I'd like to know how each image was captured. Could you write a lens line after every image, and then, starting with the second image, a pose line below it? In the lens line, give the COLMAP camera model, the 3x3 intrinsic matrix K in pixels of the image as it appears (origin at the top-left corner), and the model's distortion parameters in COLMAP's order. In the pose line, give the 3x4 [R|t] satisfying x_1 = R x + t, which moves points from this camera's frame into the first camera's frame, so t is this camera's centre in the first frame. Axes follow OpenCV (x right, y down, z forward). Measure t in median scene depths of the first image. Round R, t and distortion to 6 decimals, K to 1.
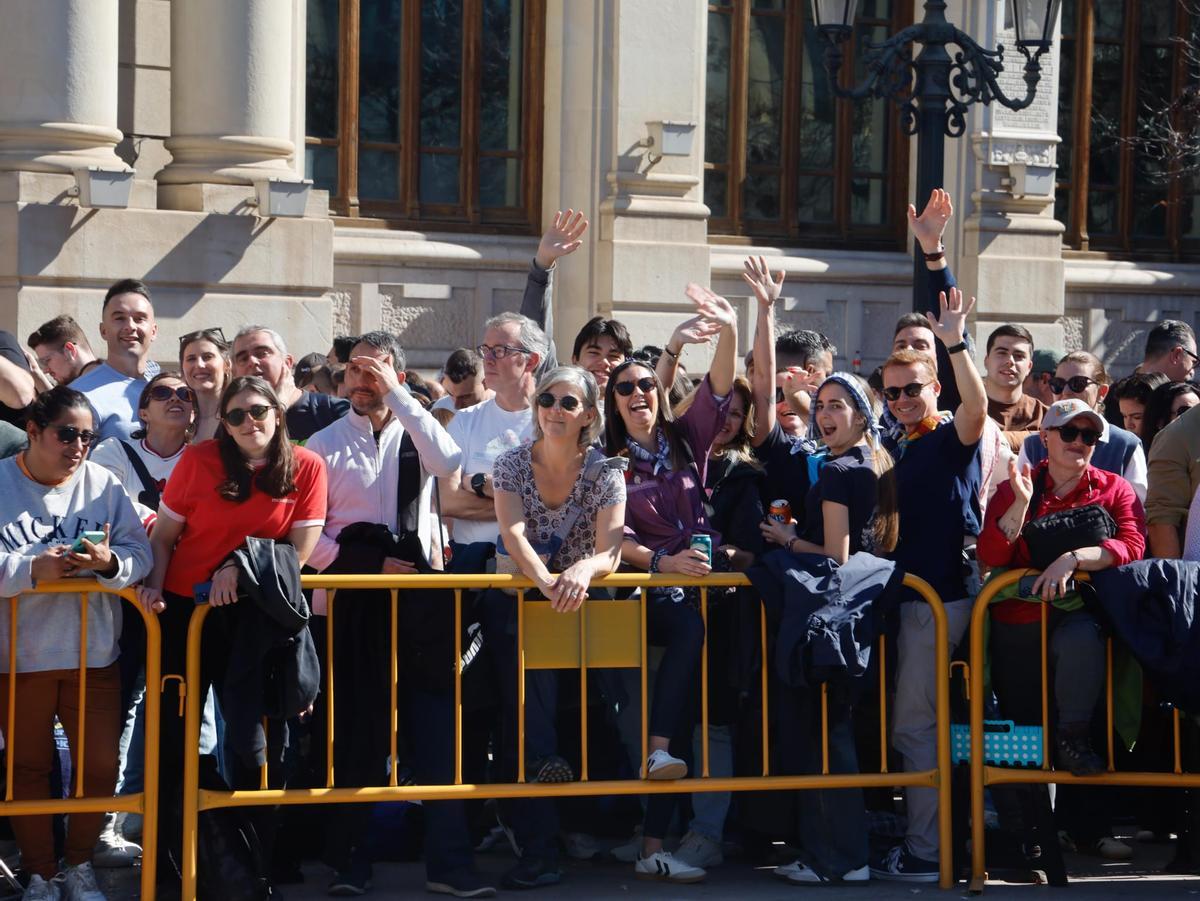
lens RADIAL K [[3796.6, 0, 623.8], [0, 3796.6, 440.3], [0, 0, 1]] dist [0.680952, 0.000000]
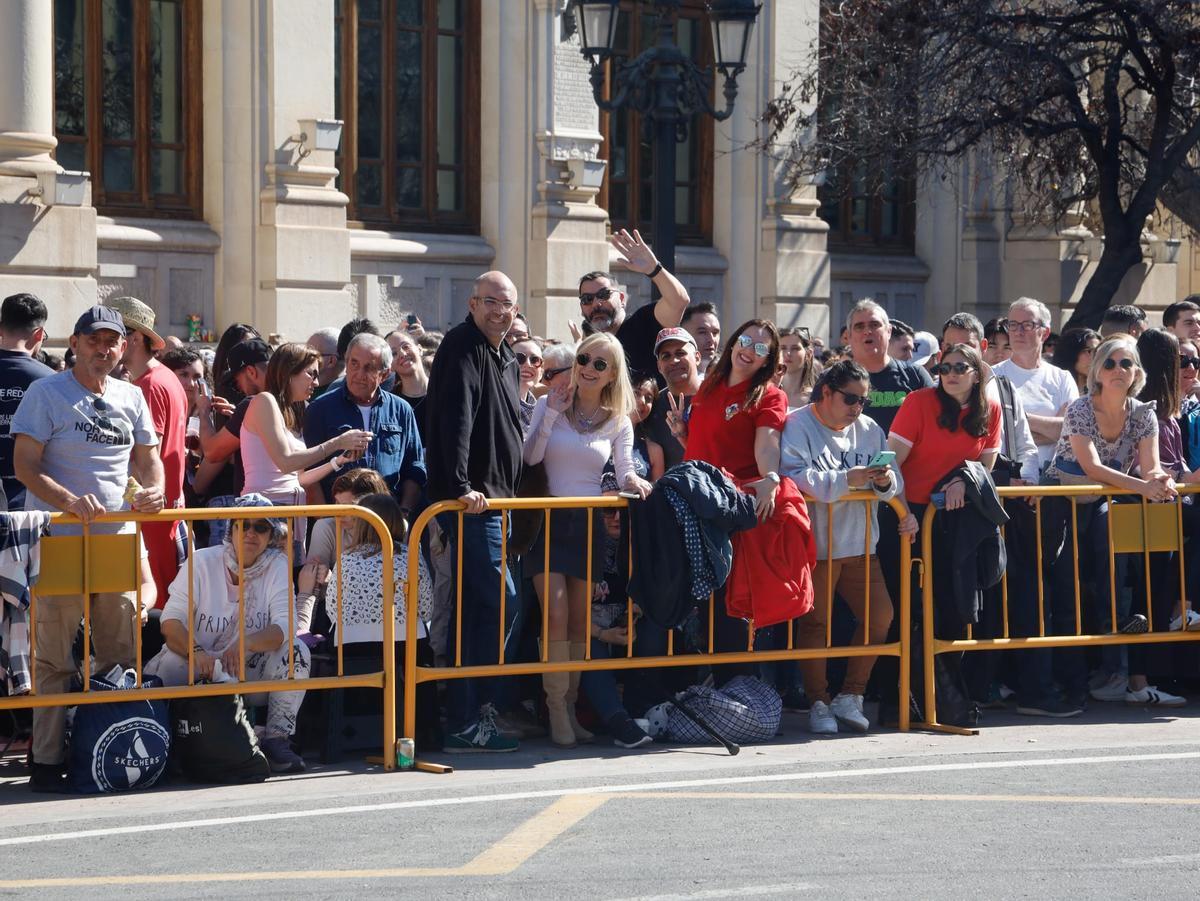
lens RADIAL K [[3796.6, 0, 615.1], [0, 3796.6, 431.6], [0, 0, 1]] dist [0.680952, 0.000000]
pose [[0.963137, -0.014979, 0.268595, -0.209228], [0.013236, 0.999878, 0.008301, 0.000322], [-0.268686, -0.004440, 0.963217, -0.113192]]
